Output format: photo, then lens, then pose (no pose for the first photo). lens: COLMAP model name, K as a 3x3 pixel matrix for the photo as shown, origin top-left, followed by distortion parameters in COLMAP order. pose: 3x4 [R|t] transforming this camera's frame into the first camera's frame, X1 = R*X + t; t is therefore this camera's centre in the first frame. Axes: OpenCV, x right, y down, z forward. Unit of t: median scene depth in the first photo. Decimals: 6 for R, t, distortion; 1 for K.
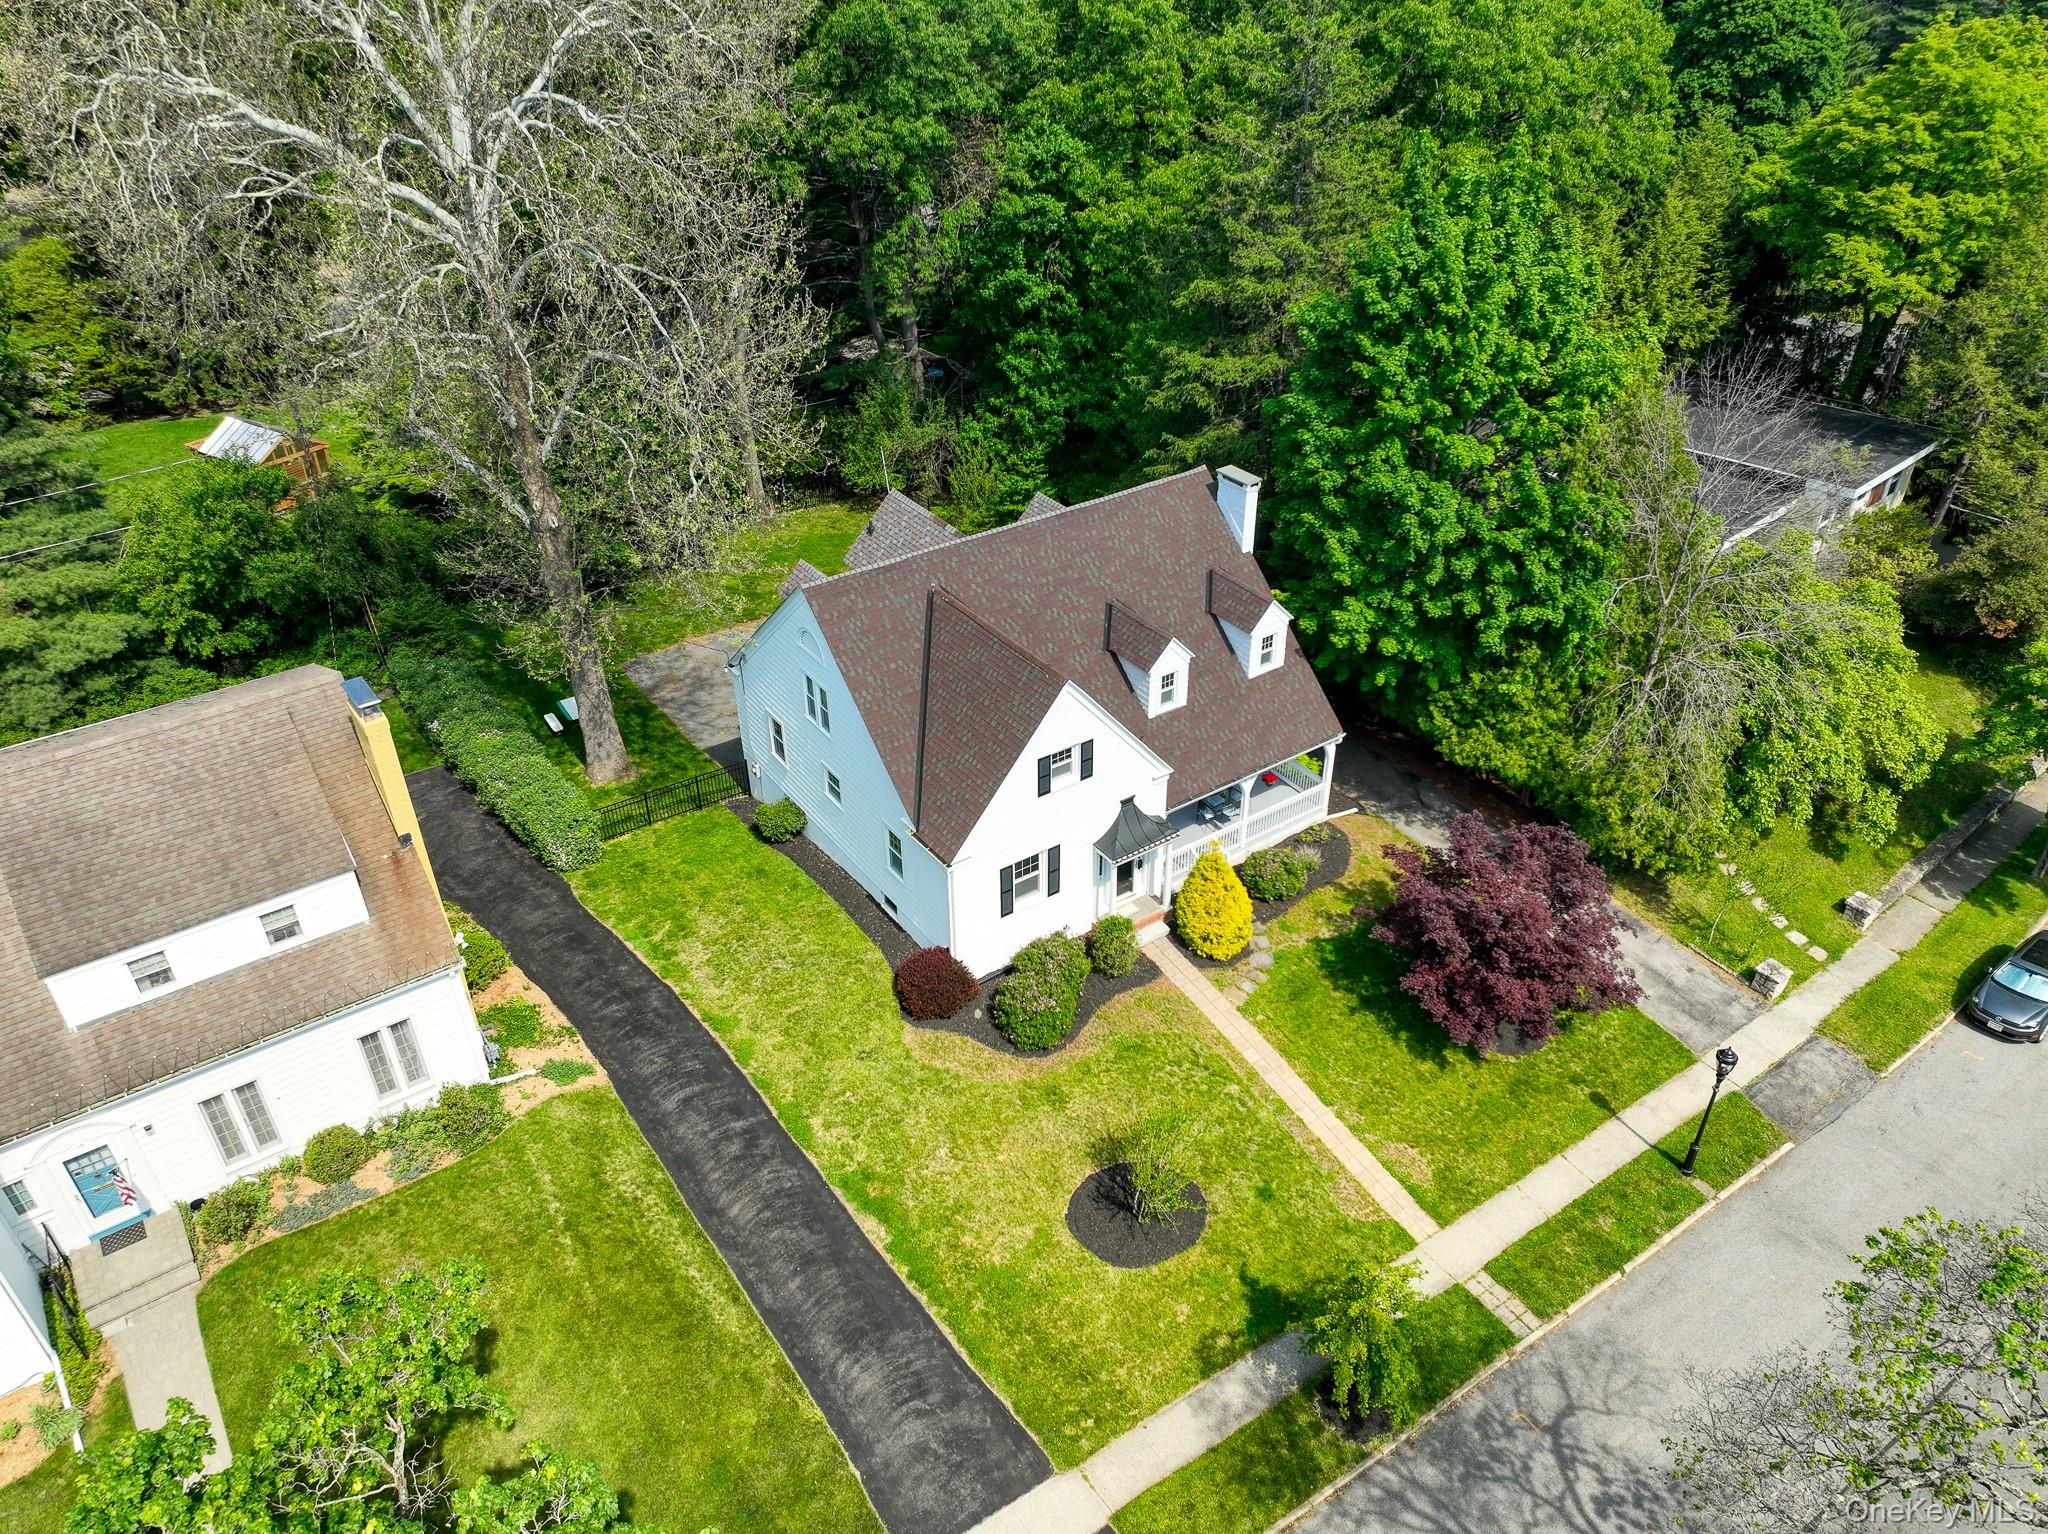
lens RADIAL K [[1464.2, 0, 1032.6], [0, 1464.2, 764.3], [0, 0, 1]] dist [0.008431, 0.005368]
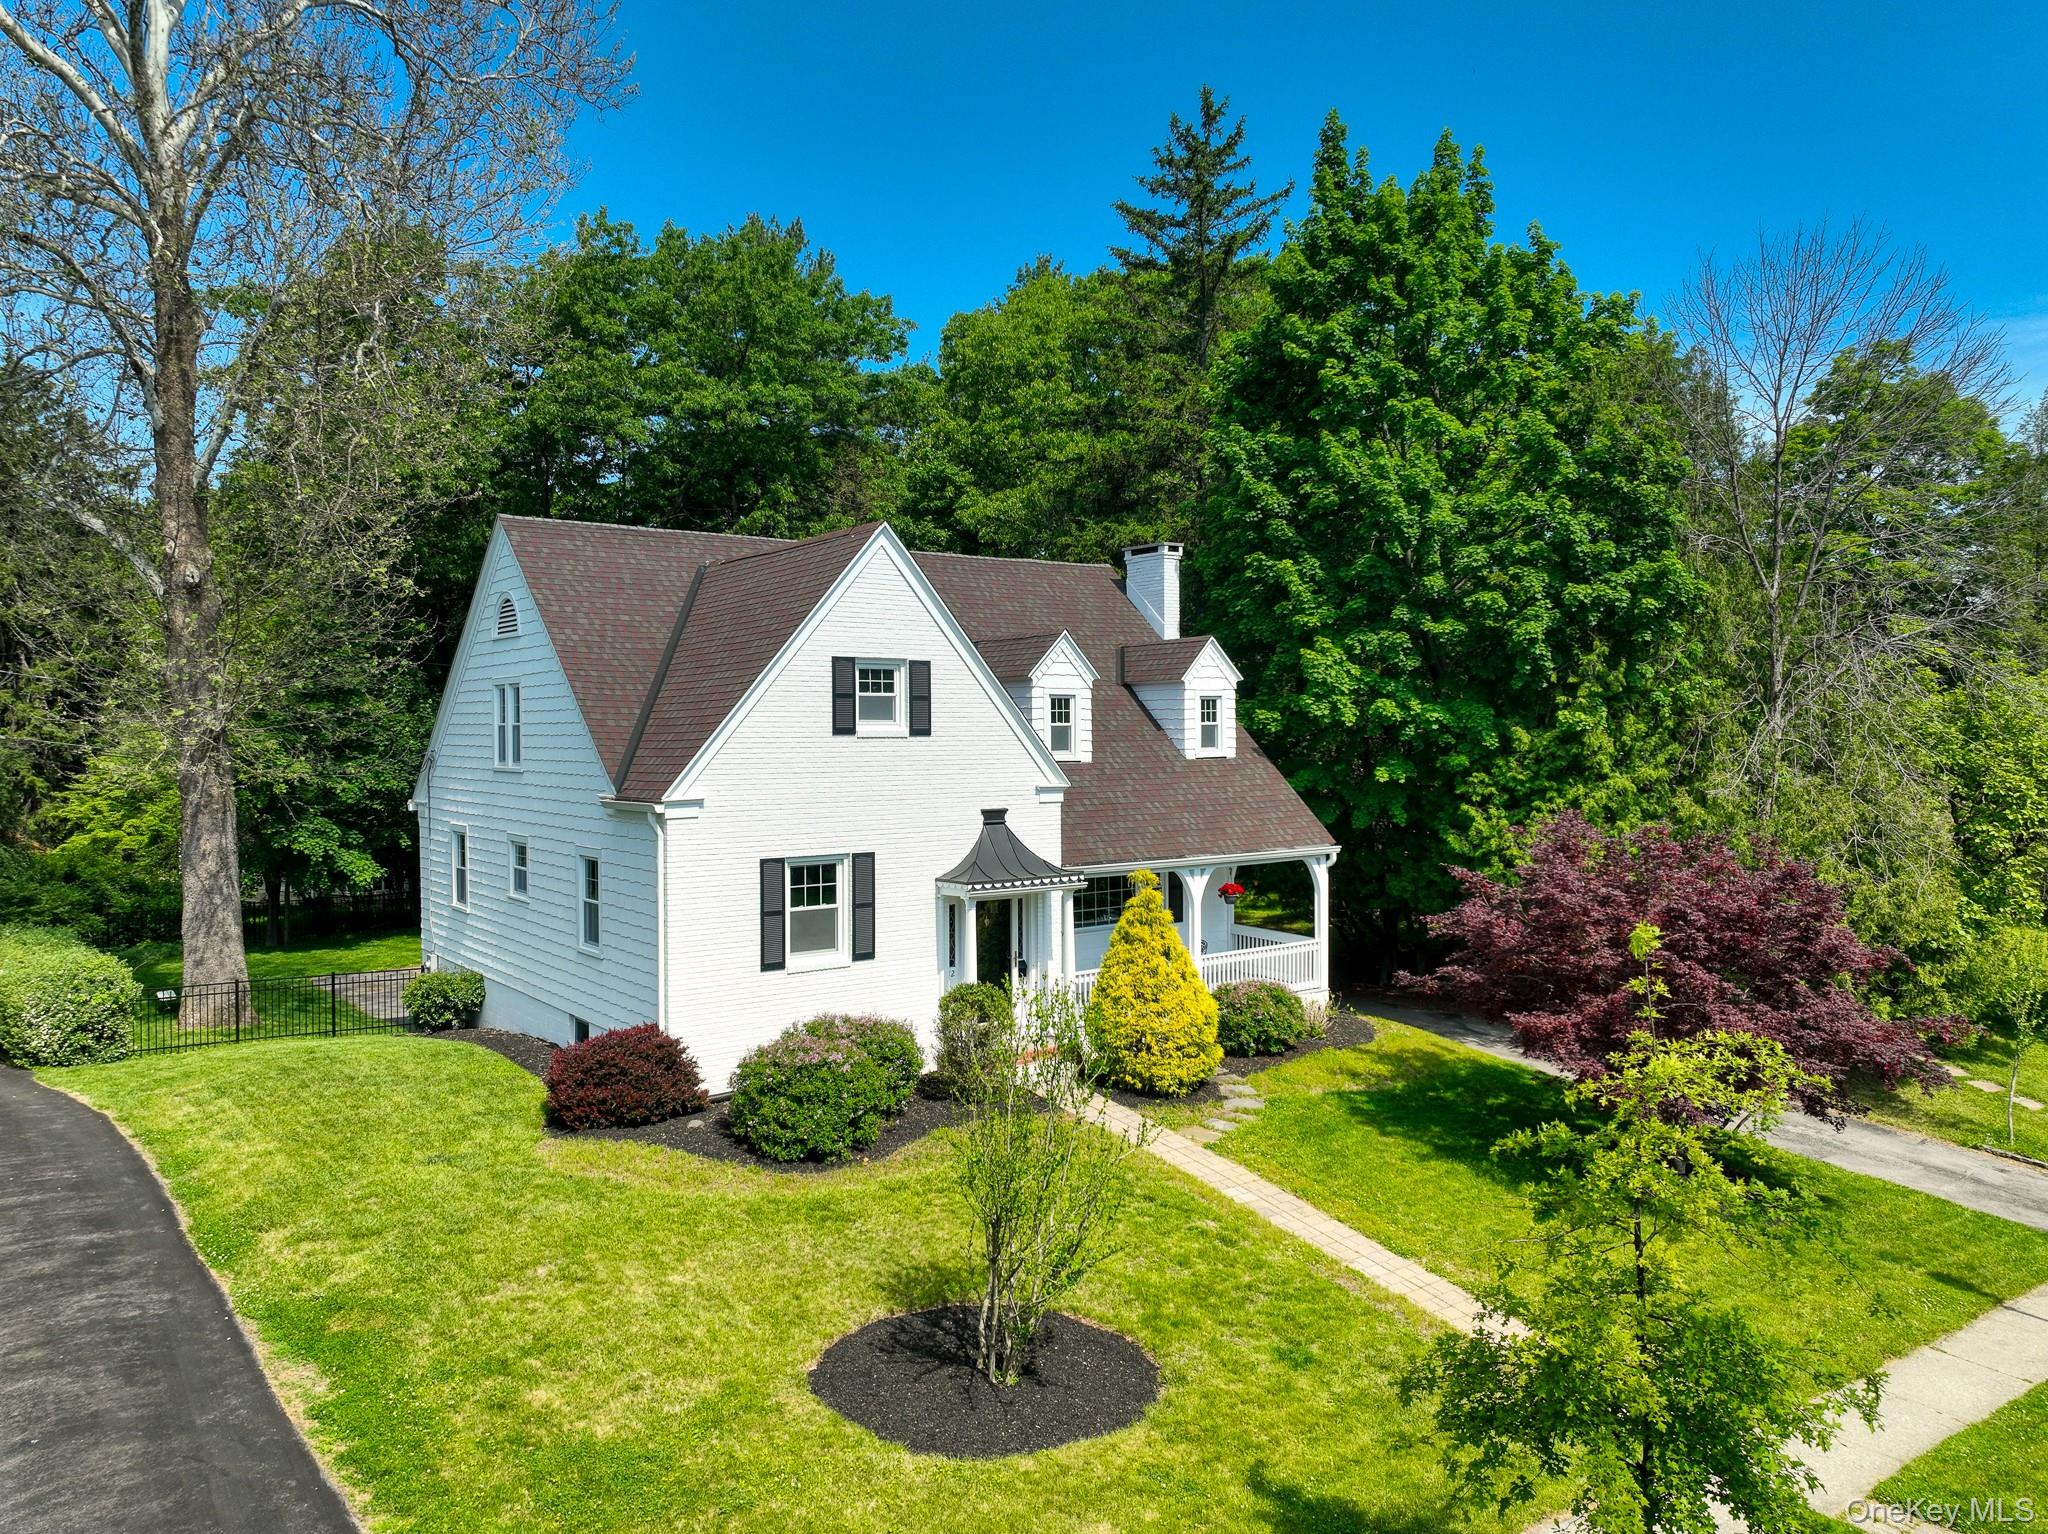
lens RADIAL K [[1464.2, 0, 1034.1], [0, 1464.2, 735.9], [0, 0, 1]] dist [0.008431, 0.005368]
pose [[0.999343, 0.000661, 0.036249, 0.061121], [0.019596, 0.831364, -0.555383, 0.339555], [-0.030503, 0.555728, 0.830804, 0.495791]]
